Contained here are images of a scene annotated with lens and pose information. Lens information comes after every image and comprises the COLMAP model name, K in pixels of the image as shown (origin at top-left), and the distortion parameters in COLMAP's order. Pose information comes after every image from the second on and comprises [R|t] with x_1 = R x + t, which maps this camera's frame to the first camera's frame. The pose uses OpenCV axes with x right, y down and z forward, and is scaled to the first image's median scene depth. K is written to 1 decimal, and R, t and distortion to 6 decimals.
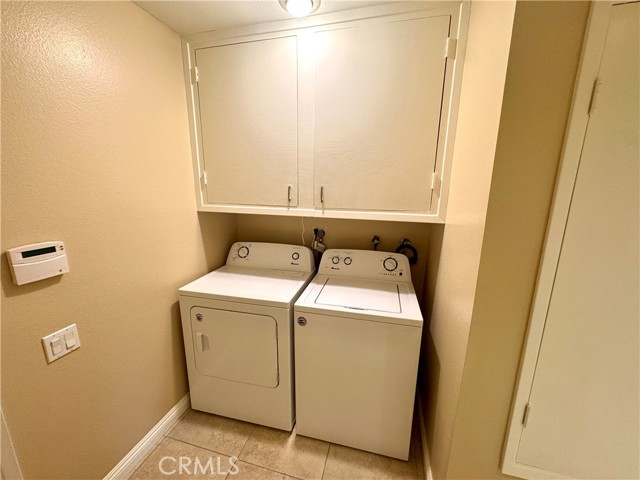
lens RADIAL K [[257.1, 0, 317.6], [0, 257.1, 240.9], [0, 0, 1]] dist [-0.008228, 0.001514]
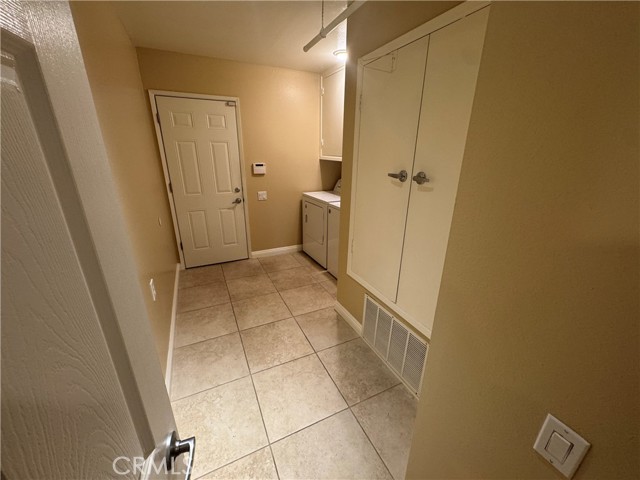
lens RADIAL K [[257.1, 0, 320.2], [0, 257.1, 240.8], [0, 0, 1]] dist [-0.008228, 0.001514]
pose [[0.655716, 0.256209, -0.710207, 1.312162], [-0.169658, 0.966606, 0.192066, 0.137435], [0.735699, -0.005448, 0.677287, -0.450839]]
